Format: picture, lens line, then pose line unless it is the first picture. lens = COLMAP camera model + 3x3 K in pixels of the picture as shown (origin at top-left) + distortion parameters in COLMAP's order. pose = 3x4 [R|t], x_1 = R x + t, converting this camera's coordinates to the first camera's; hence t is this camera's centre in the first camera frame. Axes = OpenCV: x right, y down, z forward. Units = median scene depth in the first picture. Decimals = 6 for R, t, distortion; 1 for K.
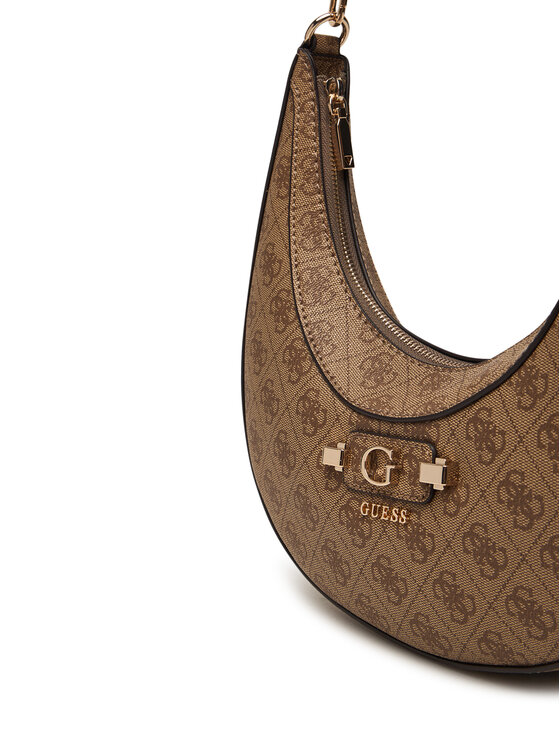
lens RADIAL K [[1678.5, 0, 279.9], [0, 1678.5, 369.3], [0, 0, 1]] dist [-0.090789, 0.000000]
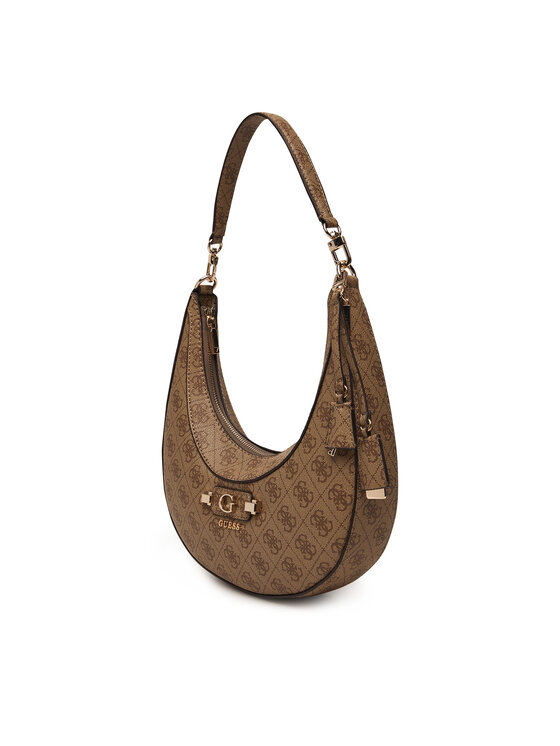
lens RADIAL K [[1678.5, 0, 281.2], [0, 1678.5, 376.6], [0, 0, 1]] dist [-0.090789, 0.000000]
pose [[0.998468, 0.005512, 0.055063, 0.008613], [-0.004798, 0.999903, -0.013081, -0.069930], [-0.055129, 0.012797, 0.998397, -1.049287]]
